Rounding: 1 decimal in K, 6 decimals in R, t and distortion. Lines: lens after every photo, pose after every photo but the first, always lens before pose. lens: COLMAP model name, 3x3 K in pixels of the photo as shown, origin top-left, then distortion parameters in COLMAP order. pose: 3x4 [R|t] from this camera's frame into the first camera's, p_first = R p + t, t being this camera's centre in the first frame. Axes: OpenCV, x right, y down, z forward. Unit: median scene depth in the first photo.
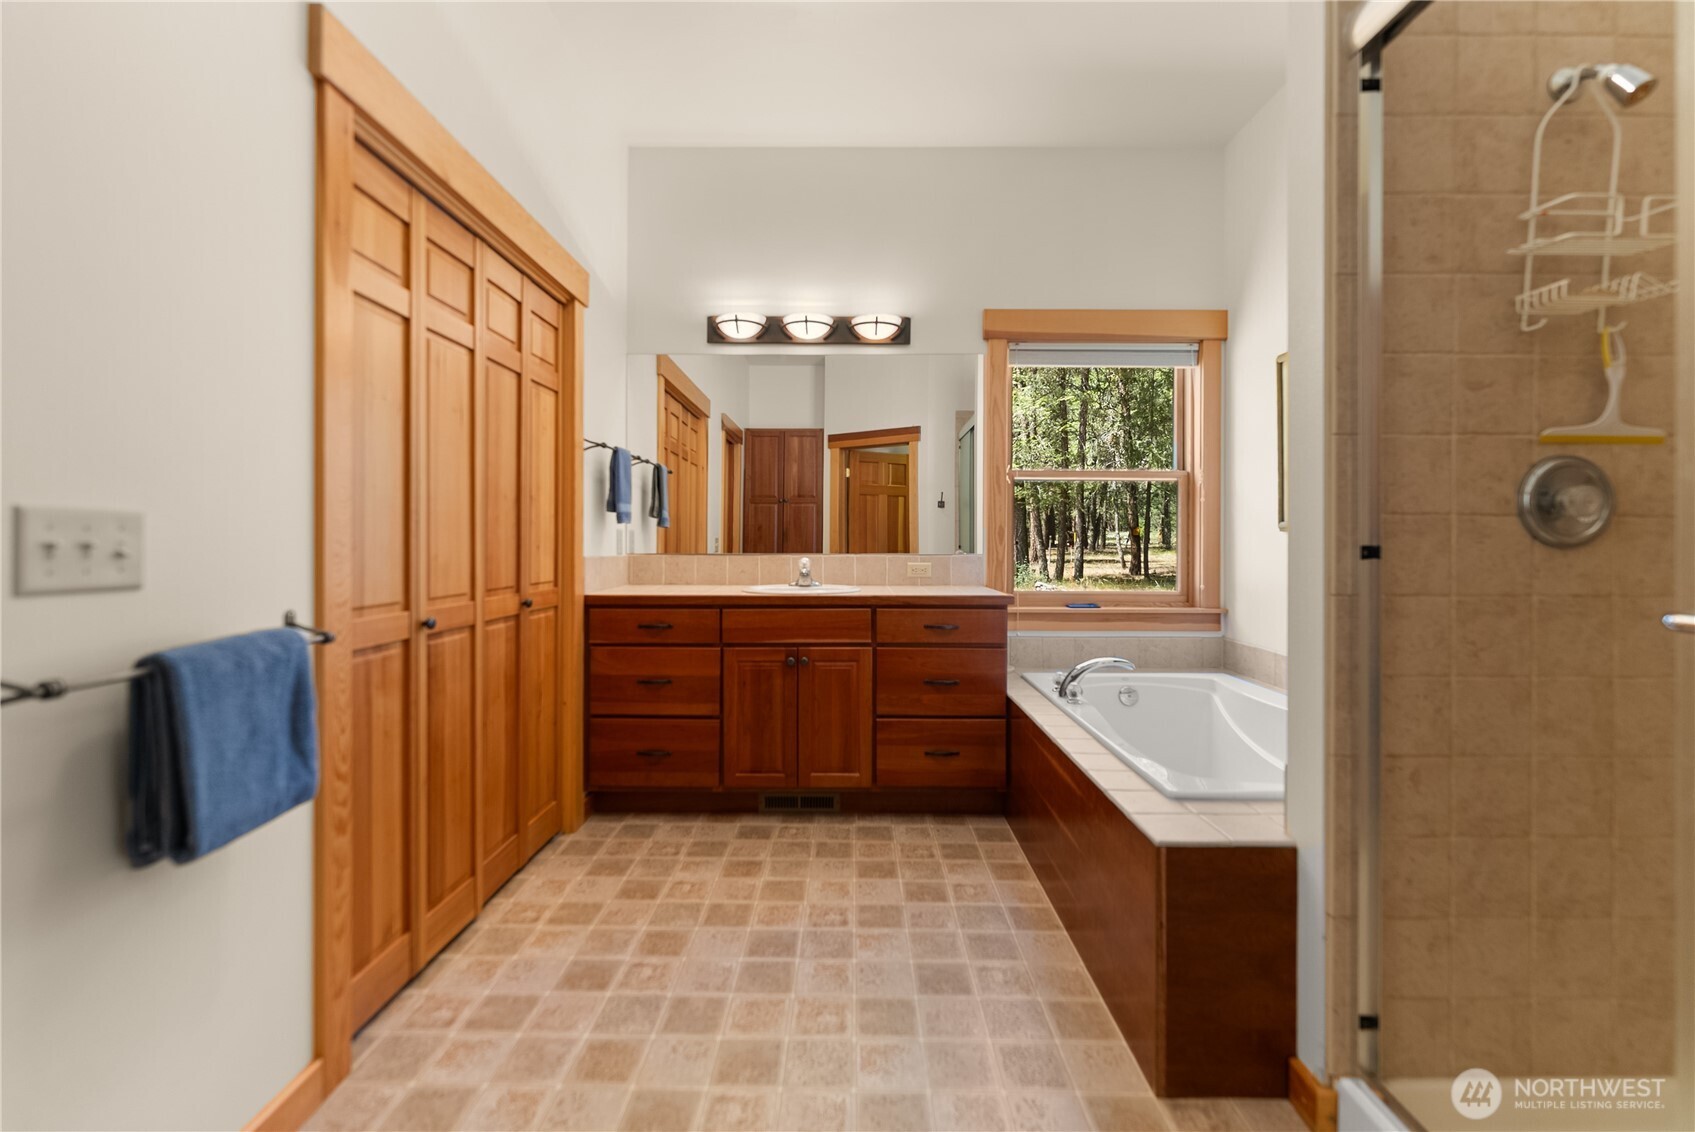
lens RADIAL K [[714.7, 0, 849.7], [0, 714.7, 540.0], [0, 0, 1]] dist [0.000278, -0.000318]
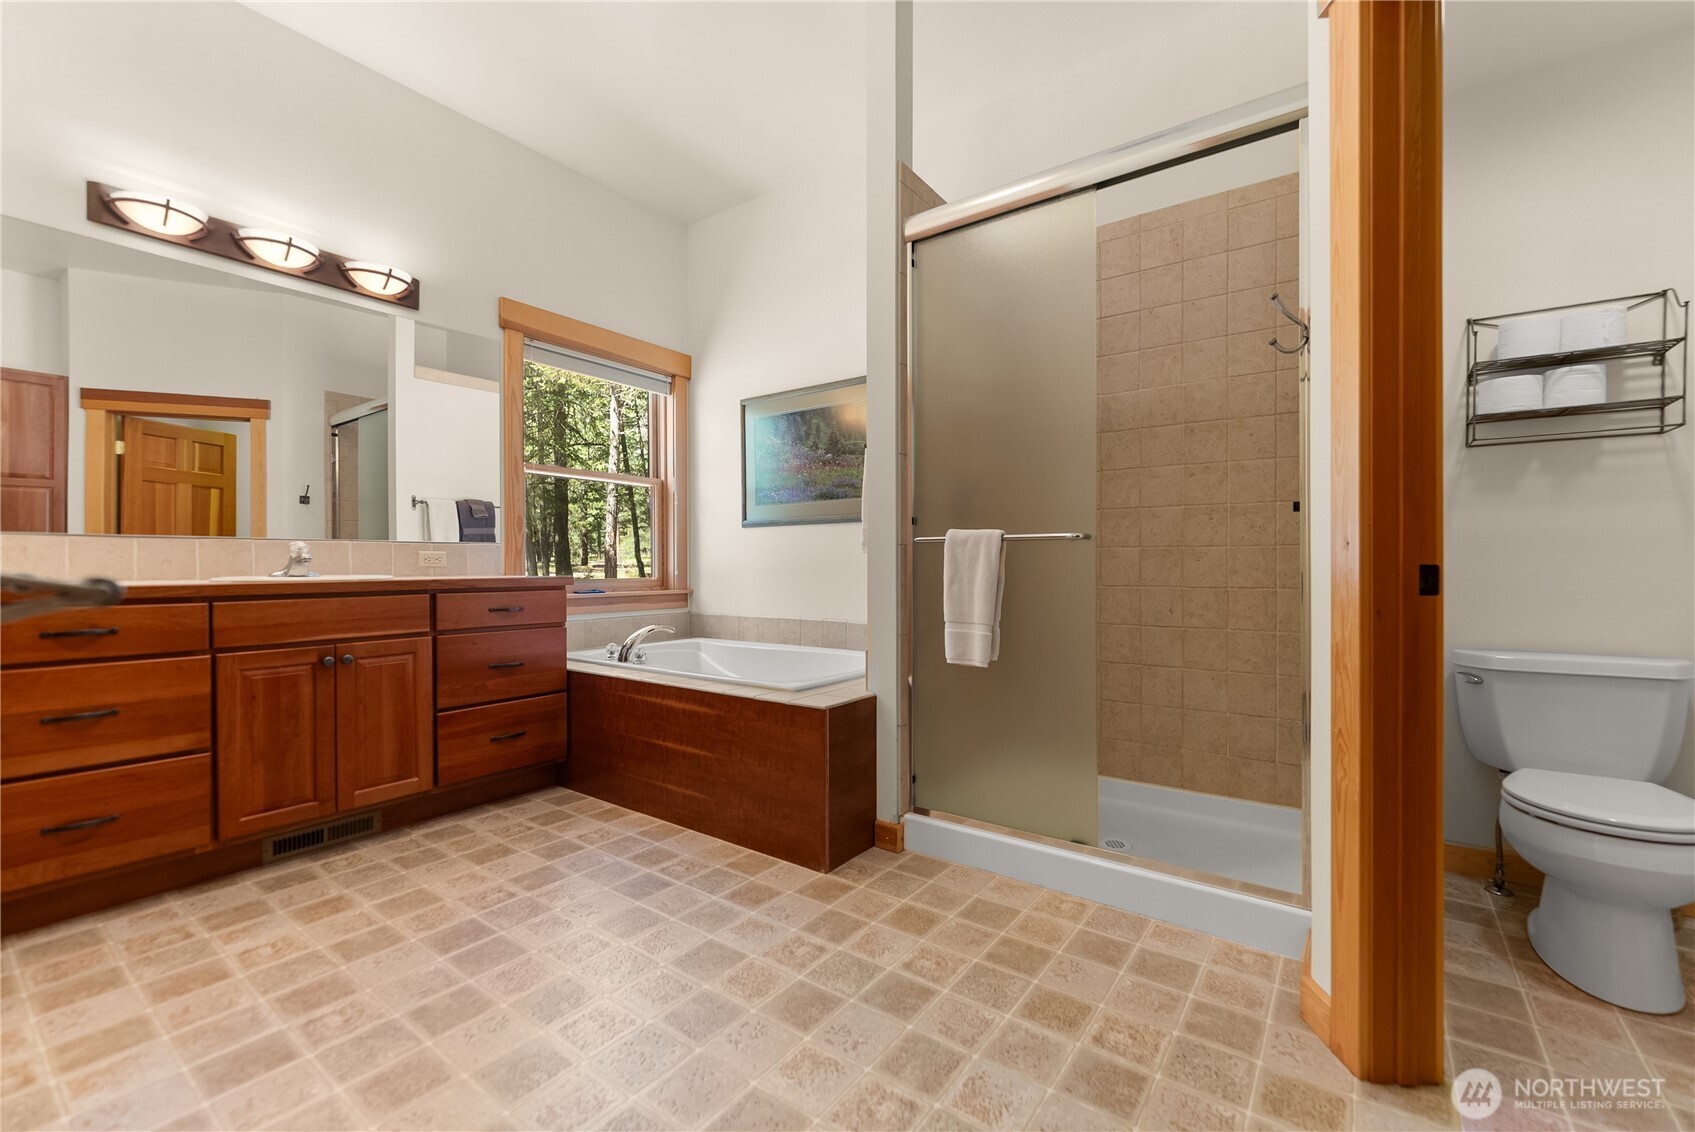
lens RADIAL K [[698.7, 0, 850.2], [0, 698.7, 571.6], [0, 0, 1]] dist [0.003215, 0.000204]
pose [[0.587470, -0.011974, 0.809157, -0.377822], [0.003327, 0.999918, 0.012381, 0.058001], [-0.809239, -0.004581, 0.587462, 0.040527]]
